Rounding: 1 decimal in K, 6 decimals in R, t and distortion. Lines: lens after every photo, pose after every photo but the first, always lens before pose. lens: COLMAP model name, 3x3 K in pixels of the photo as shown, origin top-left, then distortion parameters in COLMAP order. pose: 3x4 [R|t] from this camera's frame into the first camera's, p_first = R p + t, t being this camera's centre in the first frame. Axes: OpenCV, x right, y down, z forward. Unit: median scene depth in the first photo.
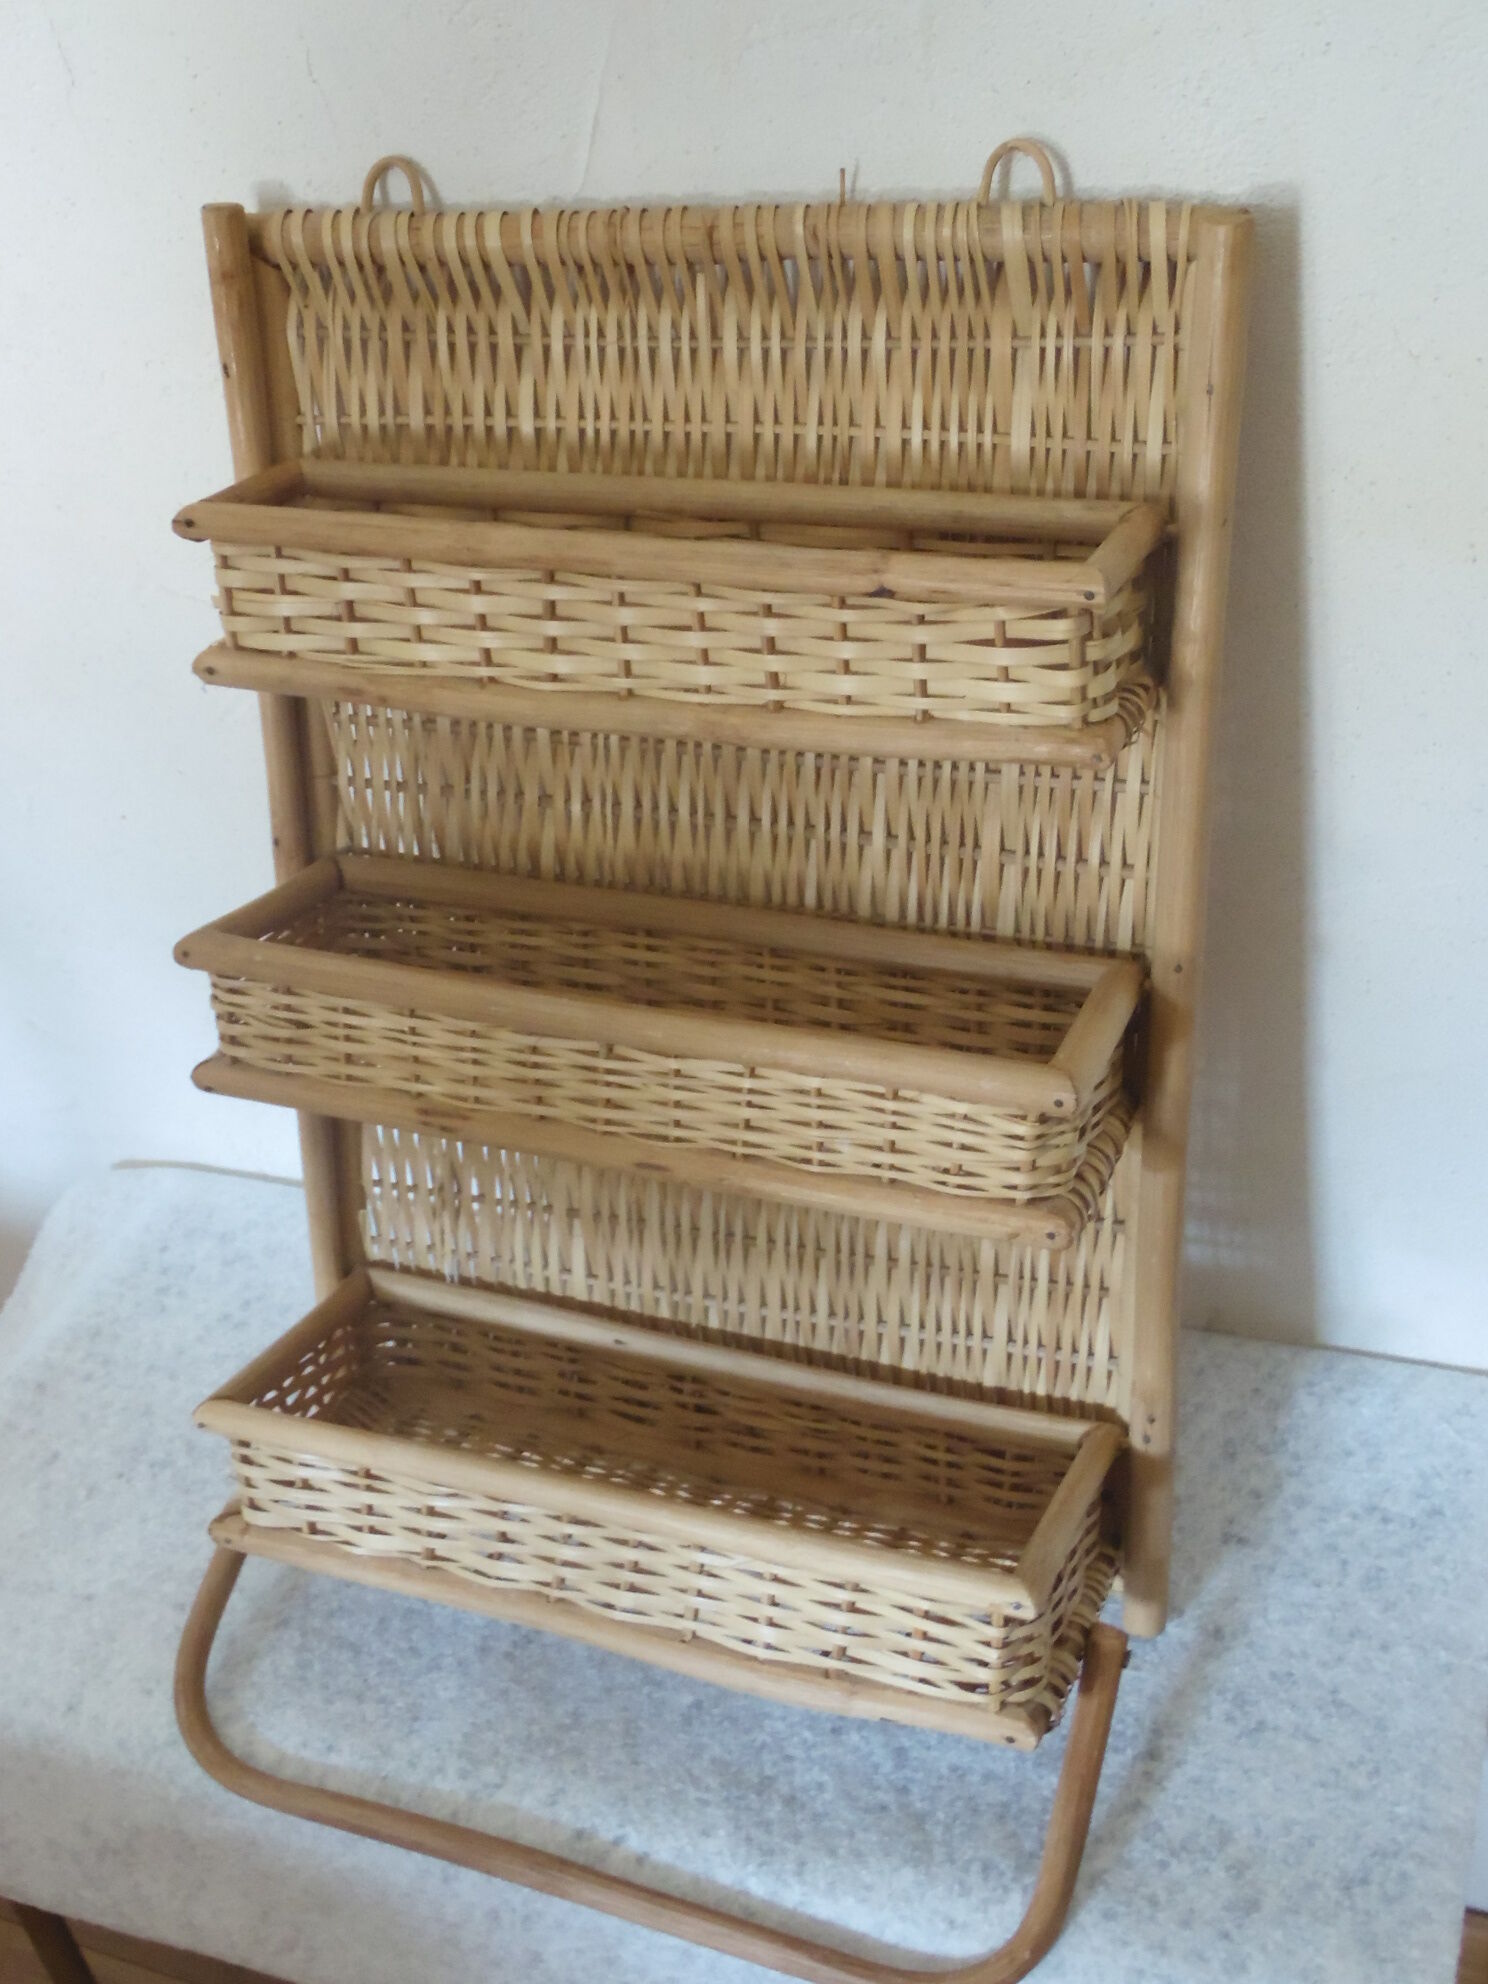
lens RADIAL K [[2215.9, 0, 744.0], [0, 2215.9, 992.0], [0, 0, 1]] dist [-0.018858, -0.001160]
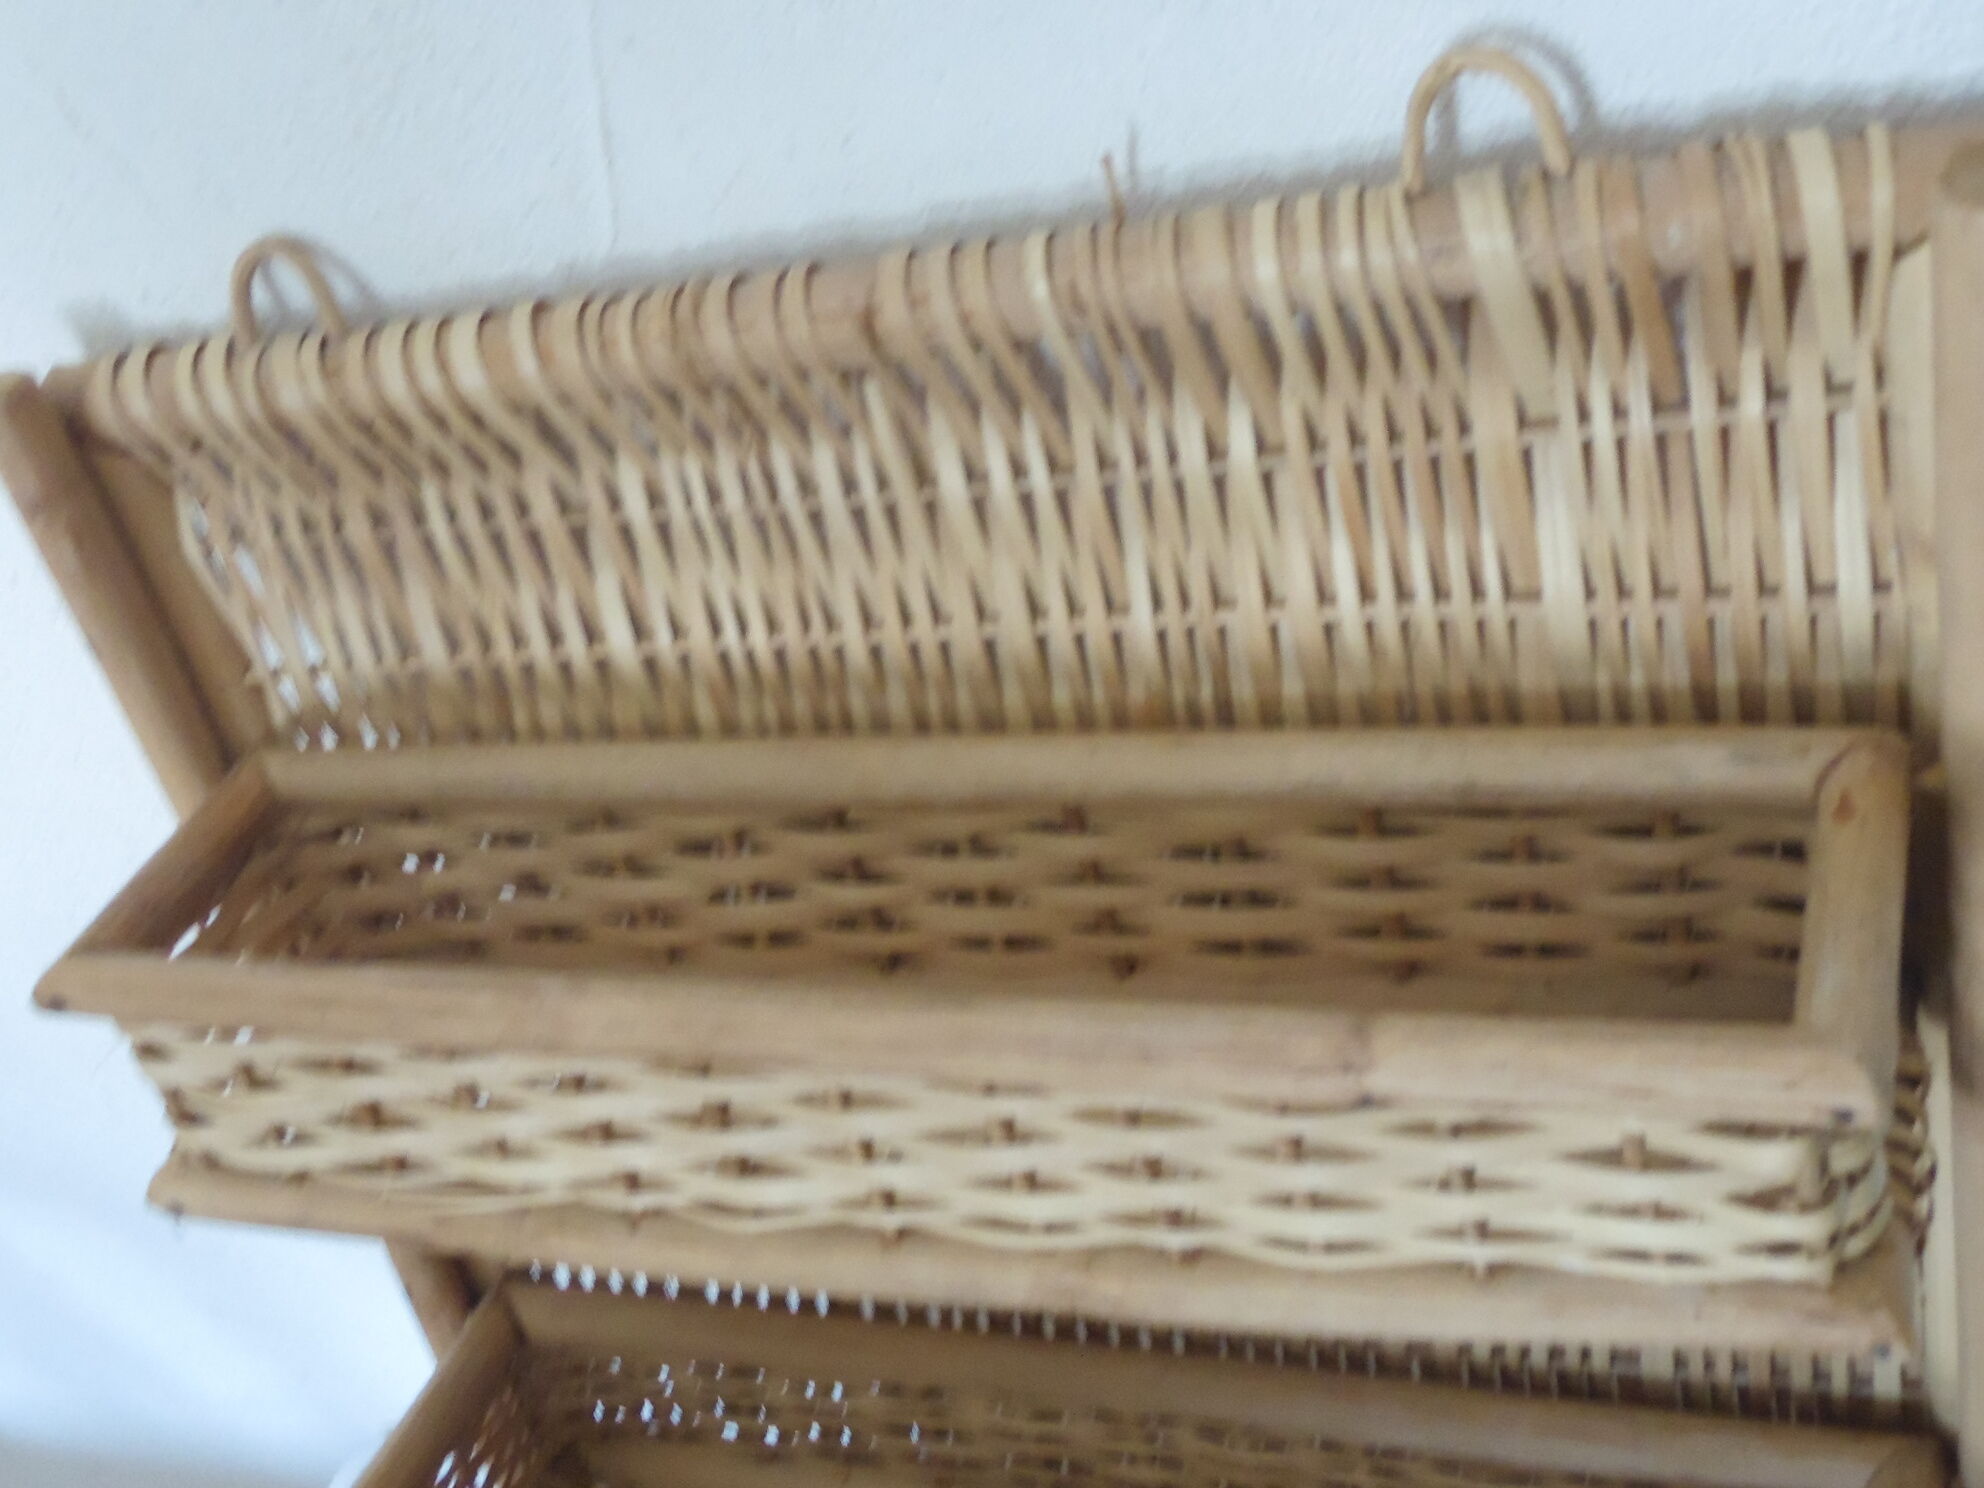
lens RADIAL K [[2287.0, 0, 992.0], [0, 2287.0, 744.0], [0, 0, 1]] dist [-0.000602, -0.024466]
pose [[0.977106, -0.194126, -0.087053, 0.038273], [0.203084, 0.972995, 0.109714, -0.300920], [0.063403, -0.124881, 0.990144, 0.479618]]
